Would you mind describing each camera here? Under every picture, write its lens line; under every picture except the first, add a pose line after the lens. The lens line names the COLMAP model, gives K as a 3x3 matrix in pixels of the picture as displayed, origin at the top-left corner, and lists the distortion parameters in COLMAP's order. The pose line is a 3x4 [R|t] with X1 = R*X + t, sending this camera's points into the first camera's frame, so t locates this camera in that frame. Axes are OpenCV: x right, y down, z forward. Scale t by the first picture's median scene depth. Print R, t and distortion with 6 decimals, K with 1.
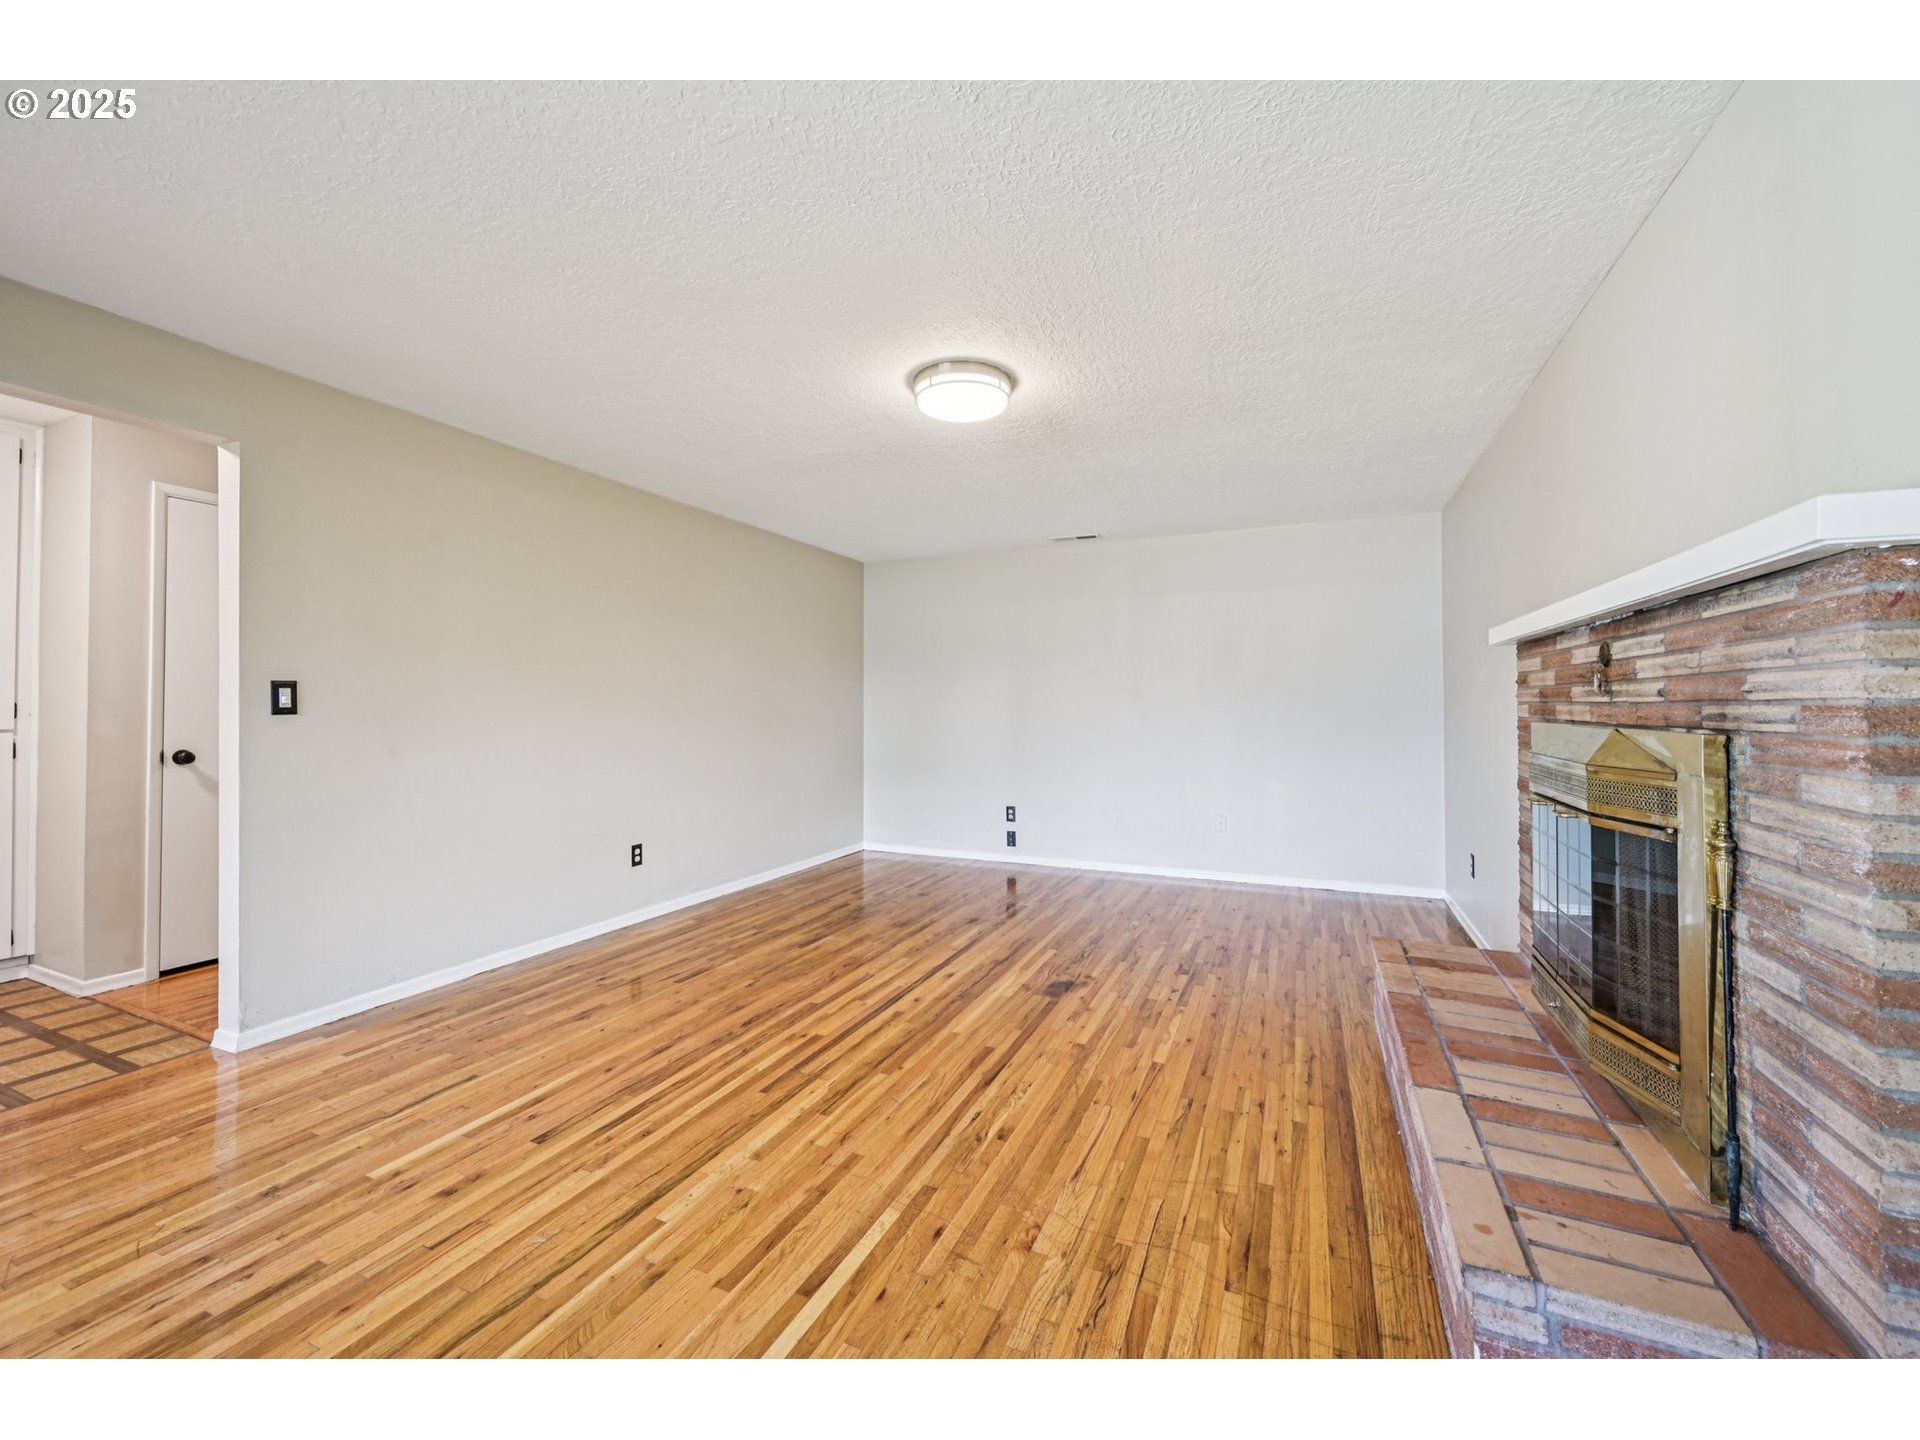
lens RADIAL K [[757.0, 0, 959.0], [0, 757.0, 692.2], [0, 0, 1]] dist [-0.001147, -0.000014]
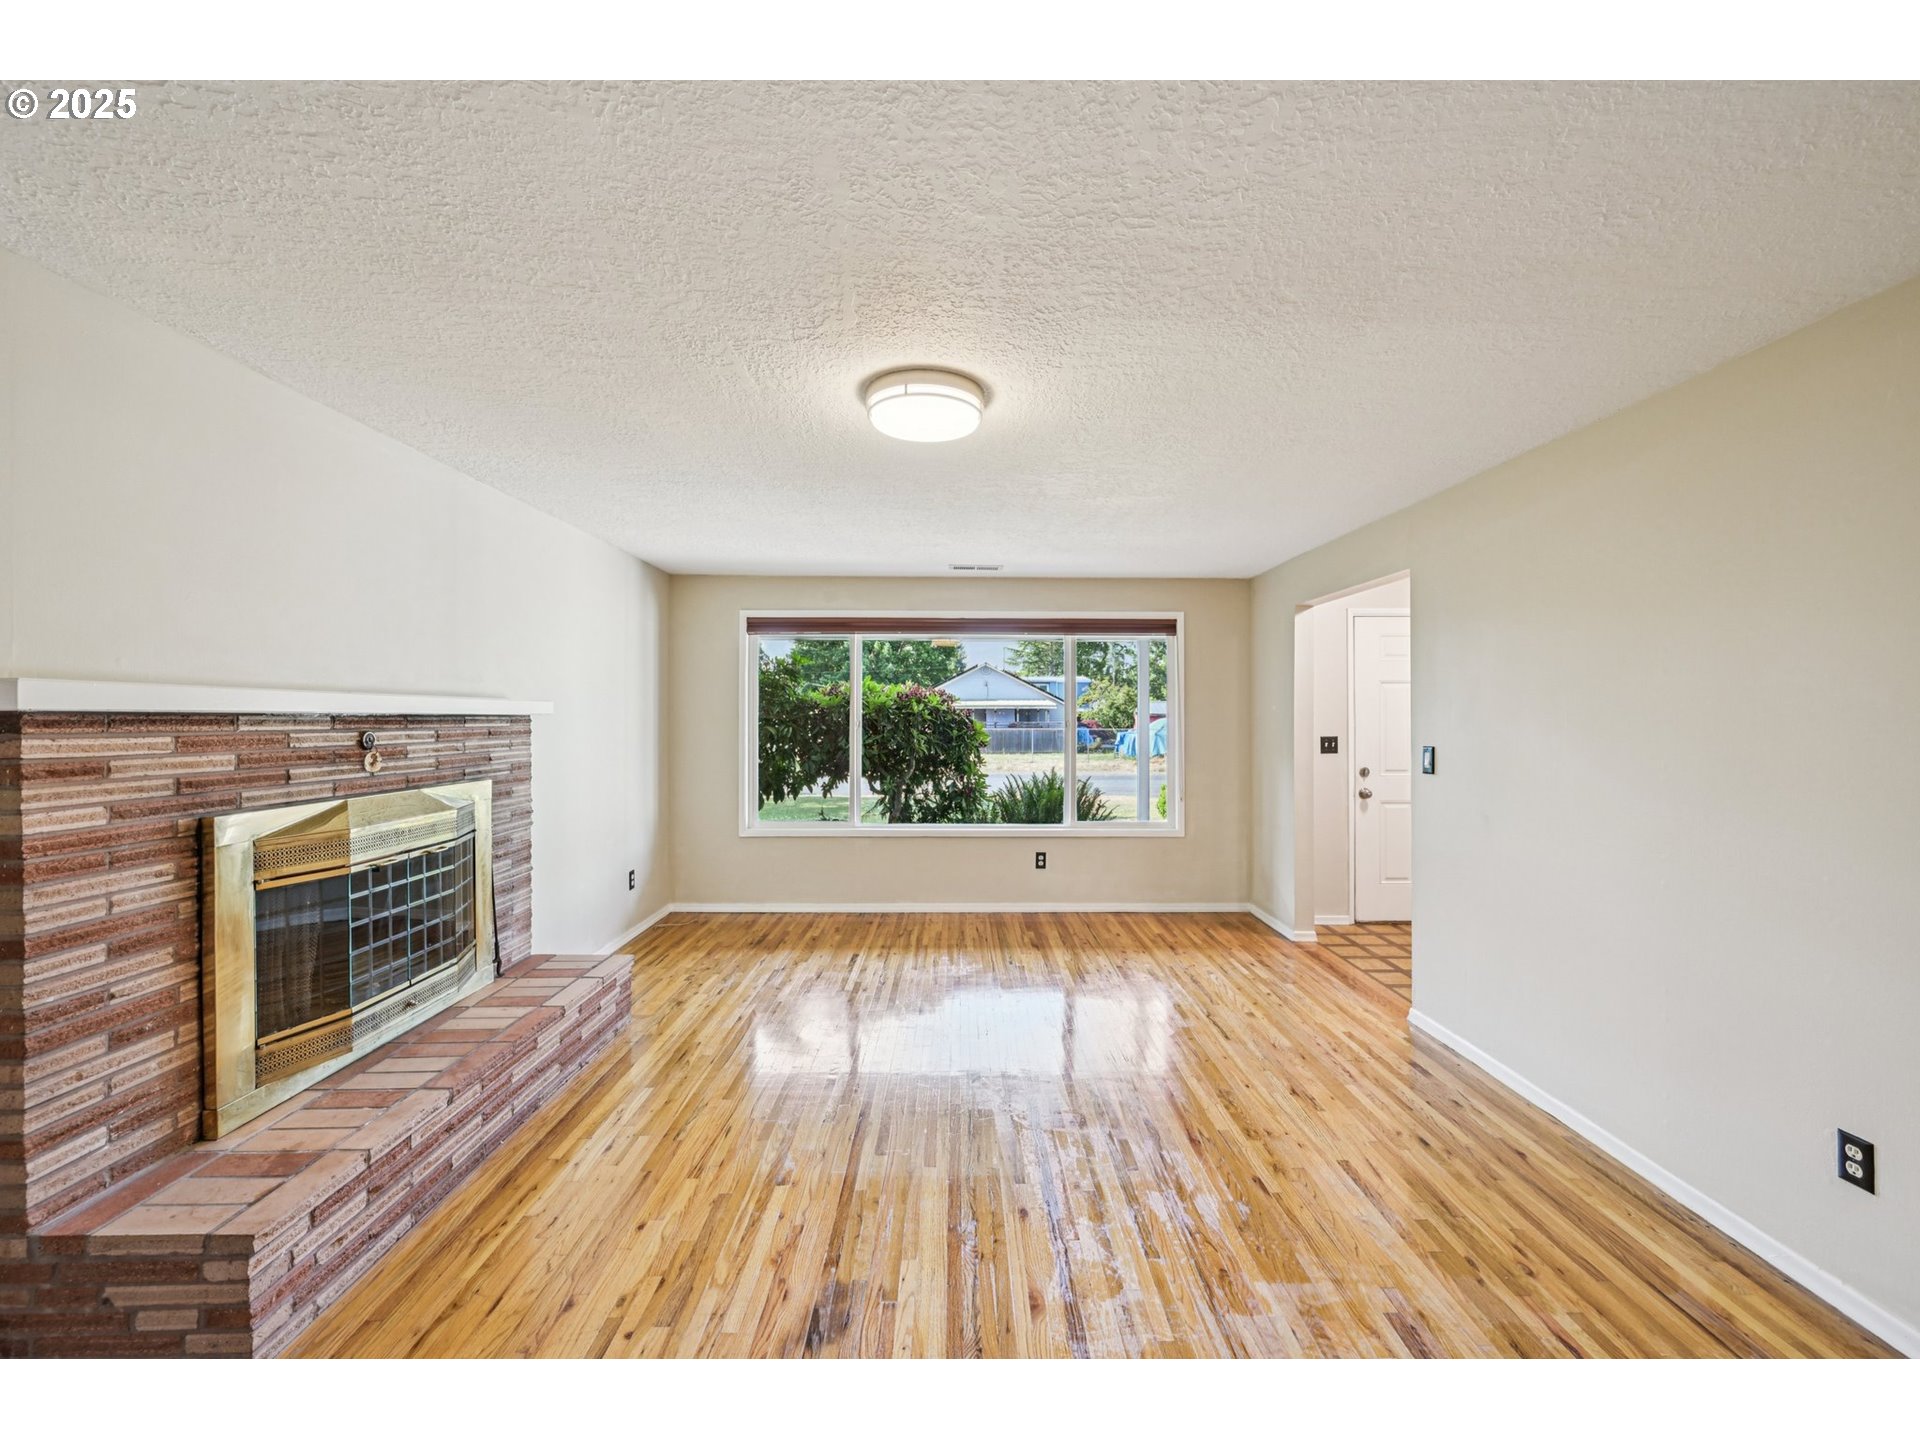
lens RADIAL K [[757.0, 0, 969.6], [0, 757.0, 711.7], [0, 0, 1]] dist [-0.001147, -0.000014]
pose [[-0.902261, -0.006850, -0.431135, 0.359150], [0.002529, 0.999773, -0.021177, -0.052409], [0.431182, -0.020197, -0.902039, 1.971358]]
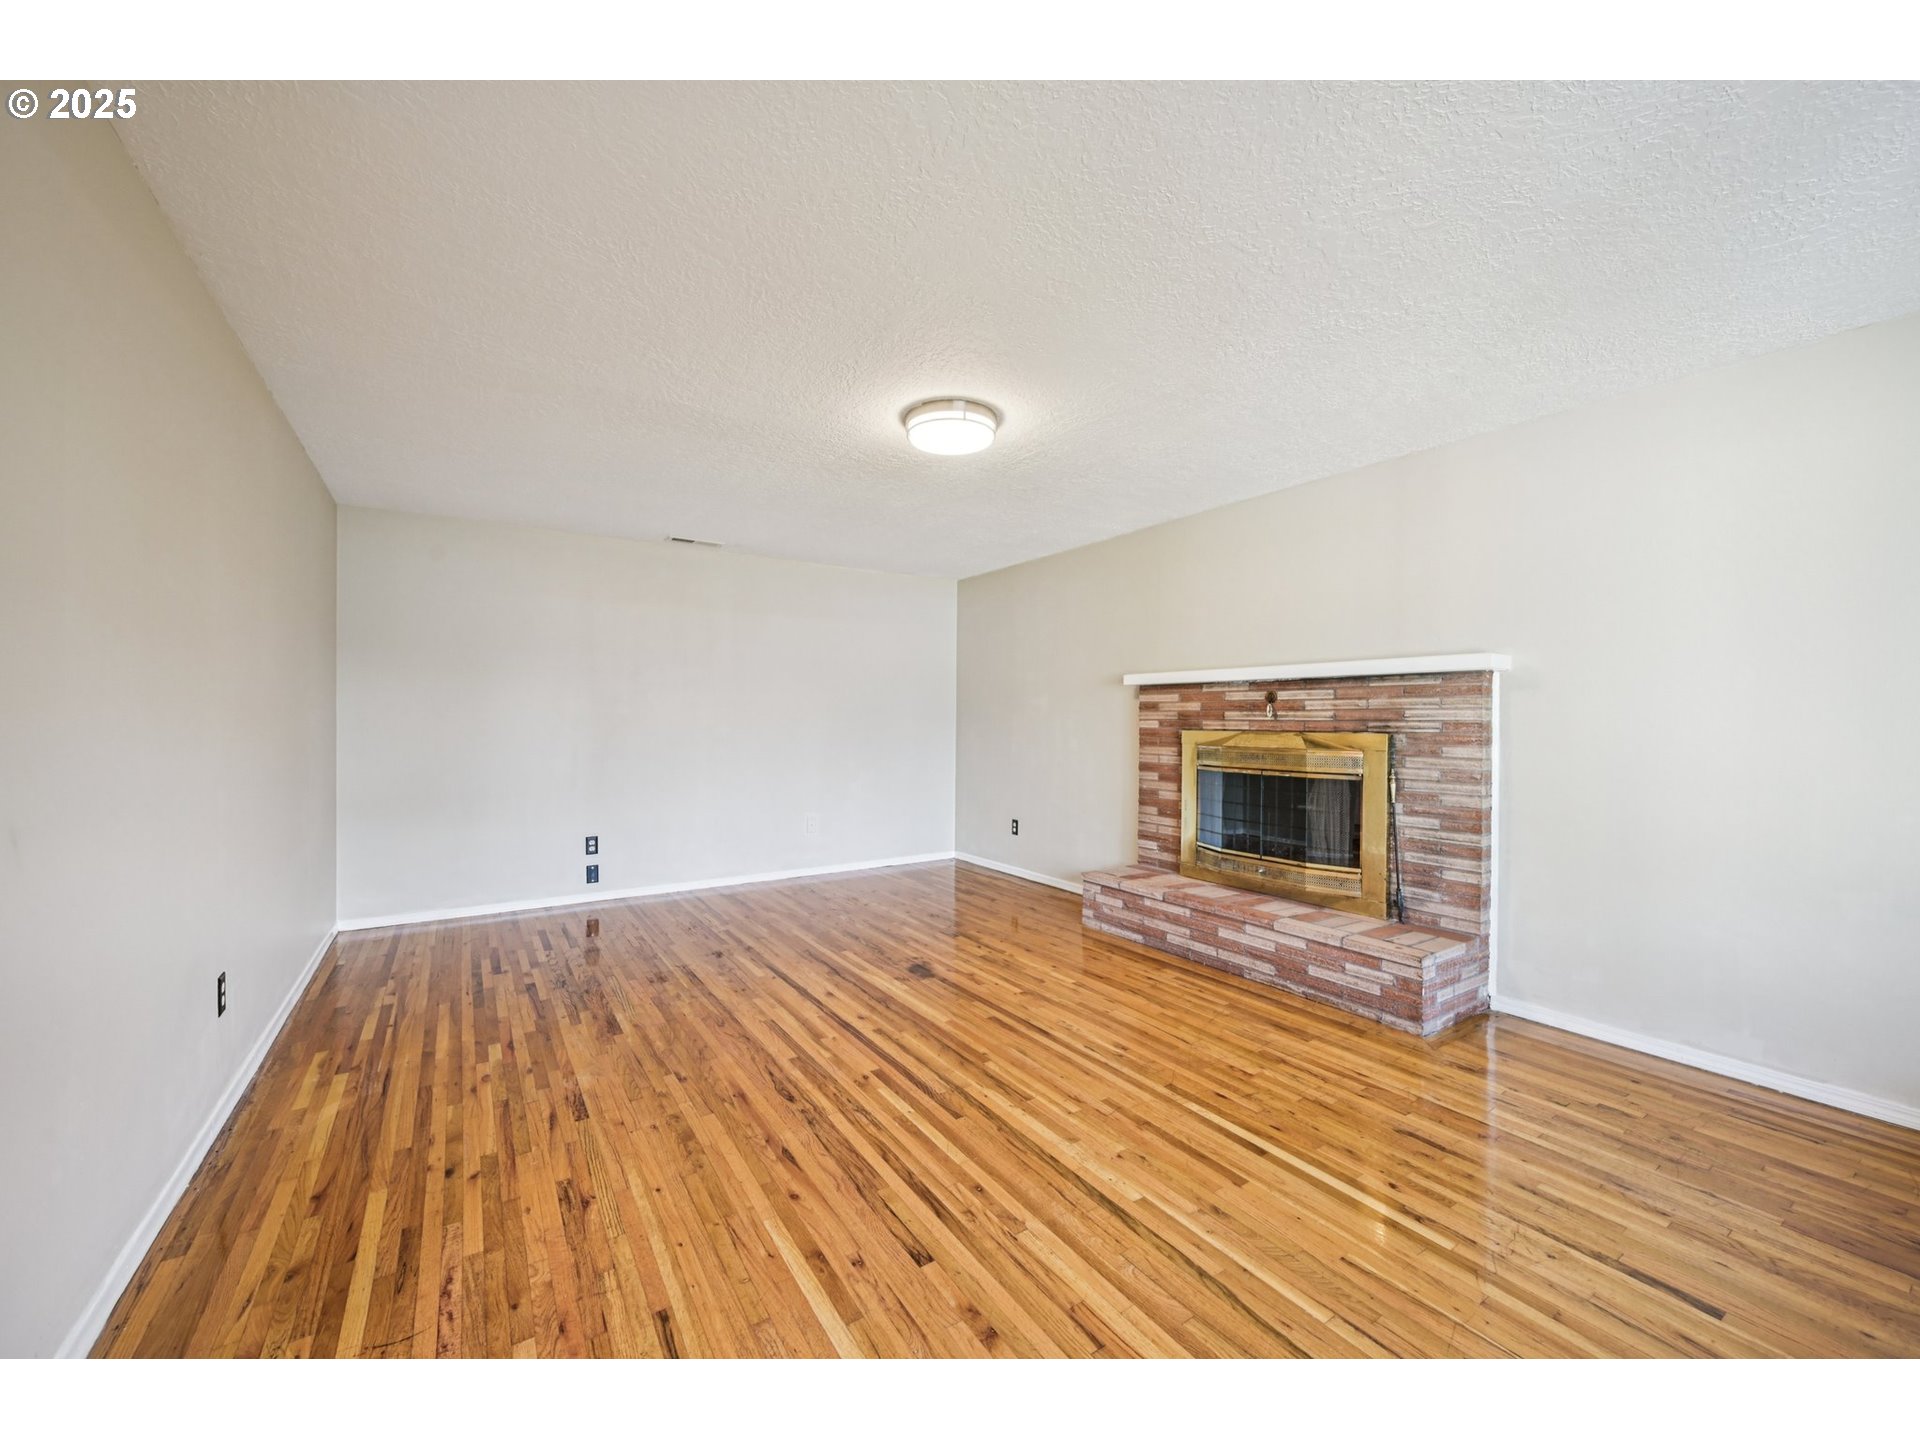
lens RADIAL K [[757.0, 0, 950.3], [0, 757.0, 727.1], [0, 0, 1]] dist [-0.001147, -0.000014]
pose [[0.543958, -0.006537, 0.839087, -0.999189], [-0.018027, 0.999648, 0.019474, 0.005612], [-0.838919, -0.025719, 0.543648, 0.453972]]
